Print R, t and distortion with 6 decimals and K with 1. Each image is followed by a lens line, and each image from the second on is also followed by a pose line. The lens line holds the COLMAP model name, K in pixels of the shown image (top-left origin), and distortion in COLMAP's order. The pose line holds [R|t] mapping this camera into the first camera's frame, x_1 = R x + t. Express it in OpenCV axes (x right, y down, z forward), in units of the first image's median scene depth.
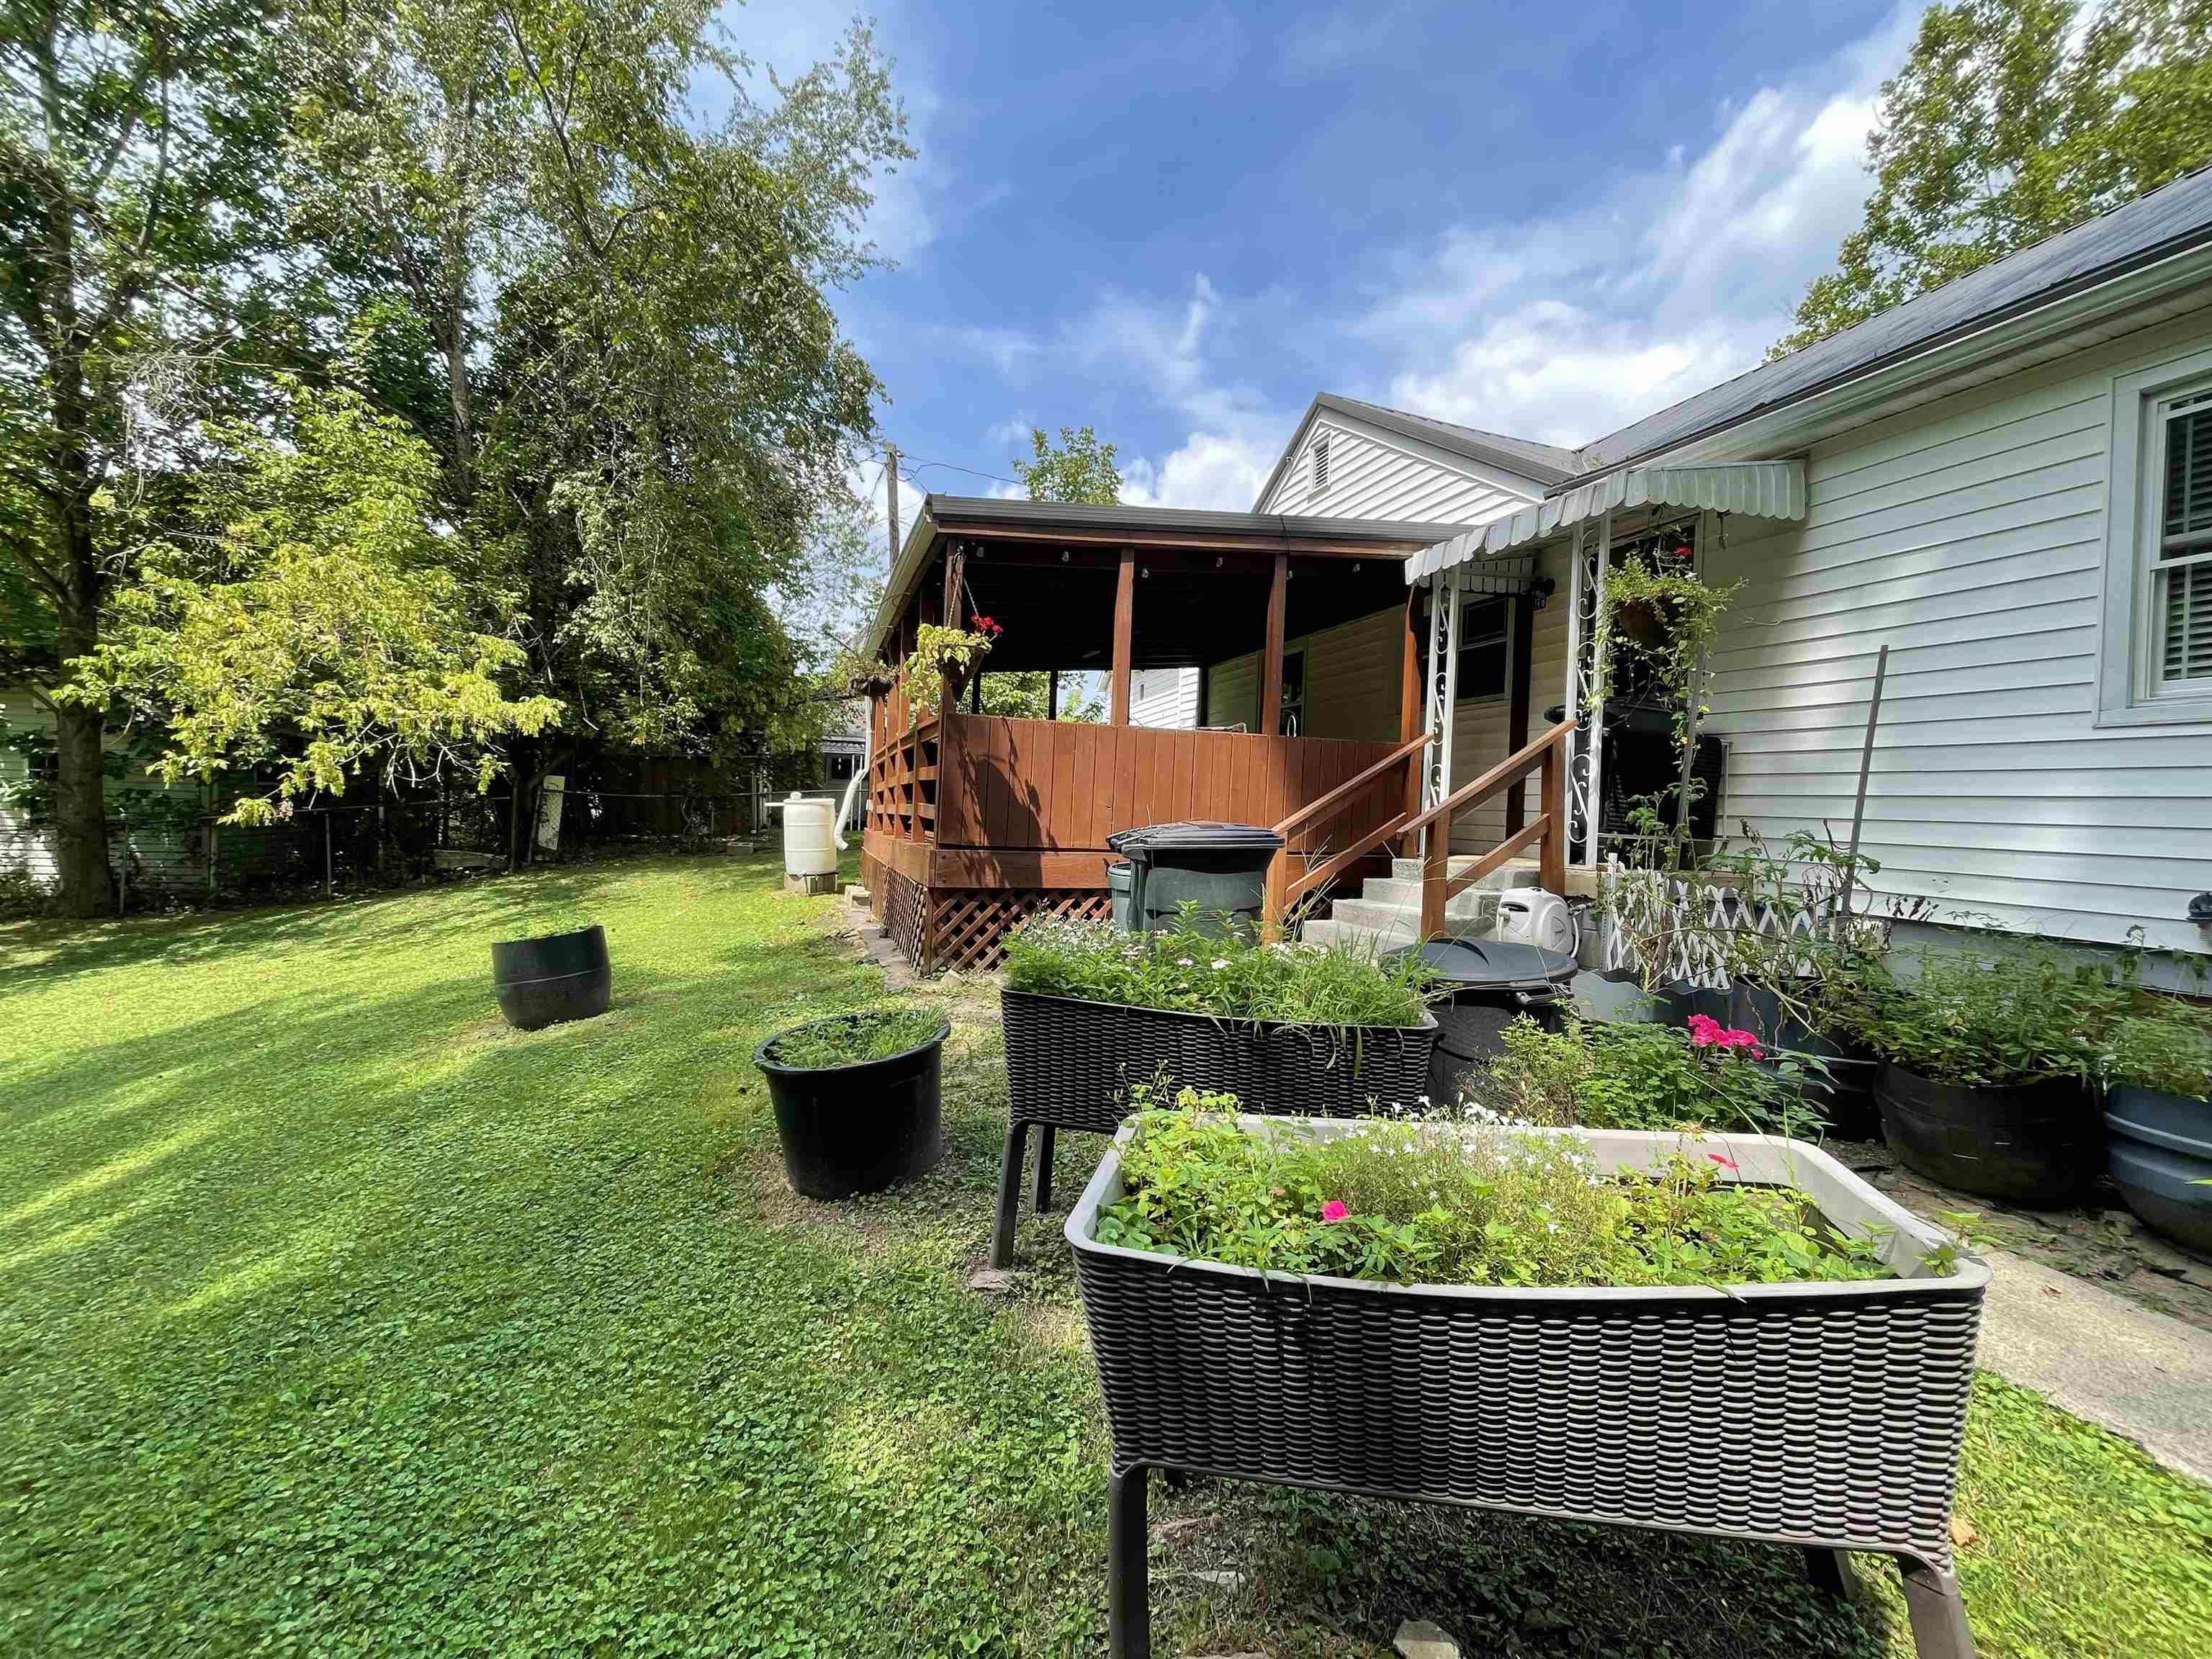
lens RADIAL K [[885.9, 0, 1125.1], [0, 885.9, 821.9], [0, 0, 1]] dist [-0.005864, 0.002241]
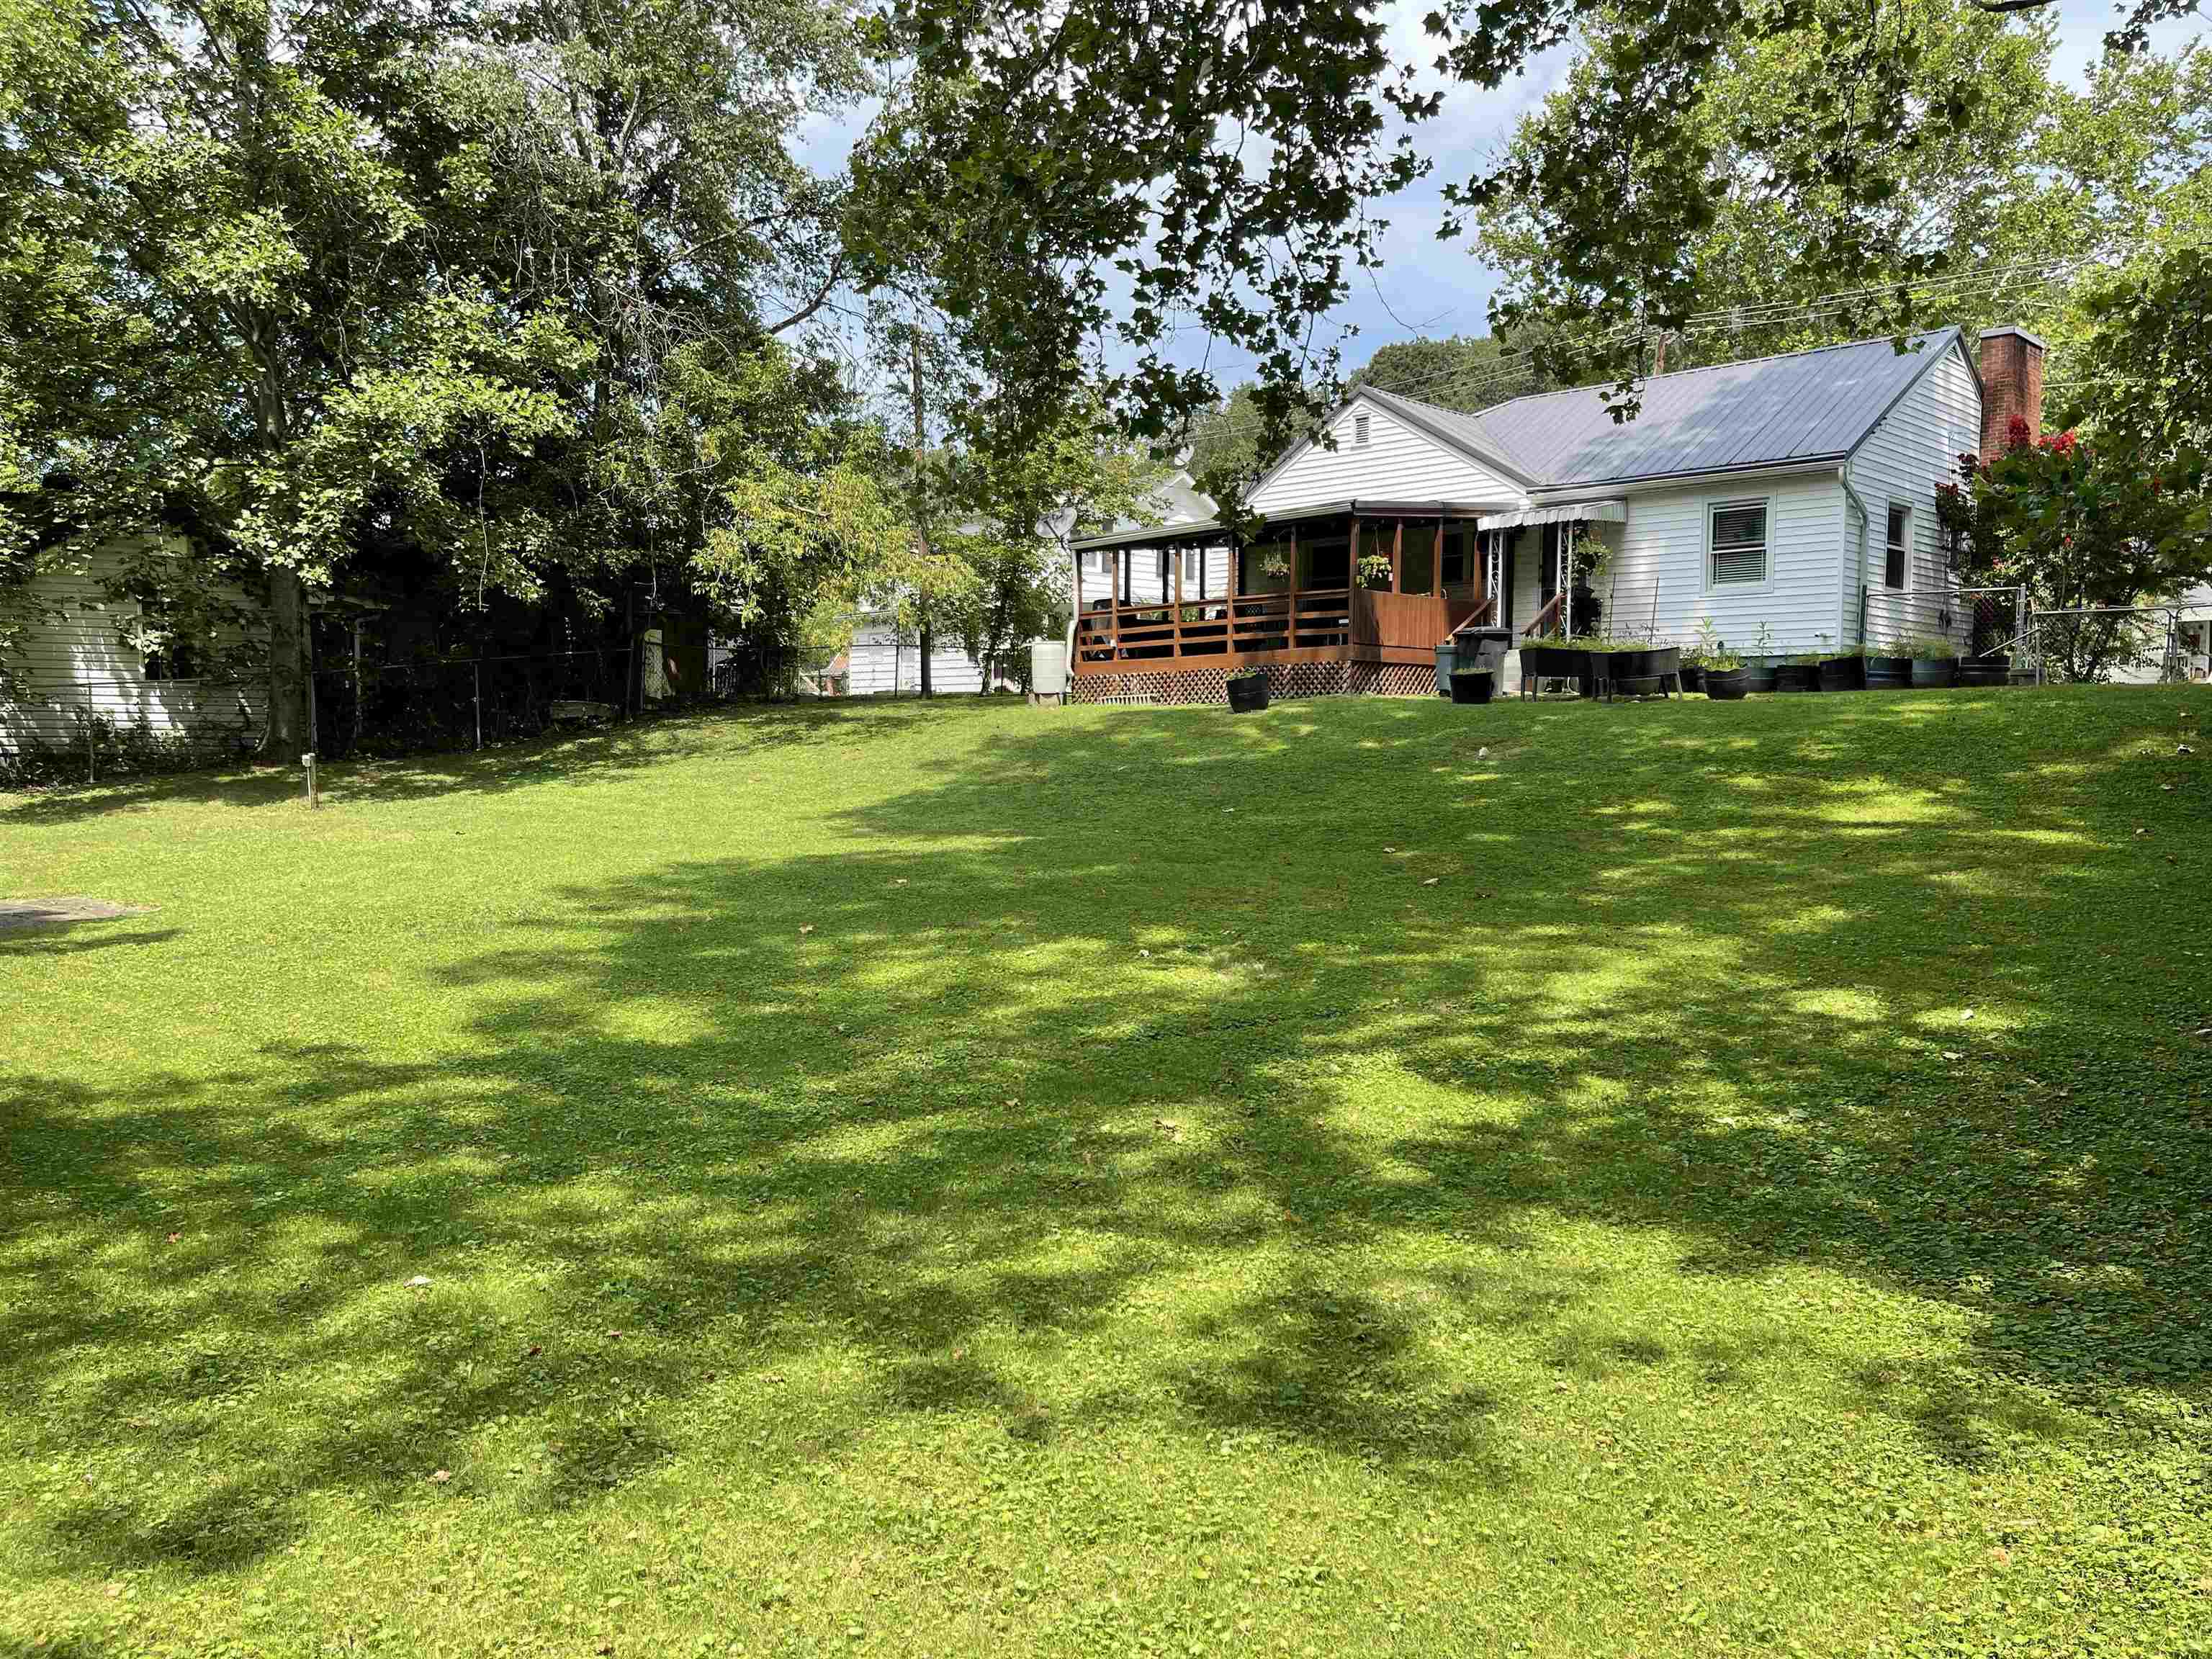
lens RADIAL K [[1691.1, 0, 1101.7], [0, 1691.1, 830.9], [0, 0, 1]] dist [0.012992, 0.000721]
pose [[0.892700, -0.057414, 0.446980, -1.867463], [0.033228, 0.997537, 0.061771, 0.145948], [-0.449425, -0.040291, 0.892409, -1.820032]]
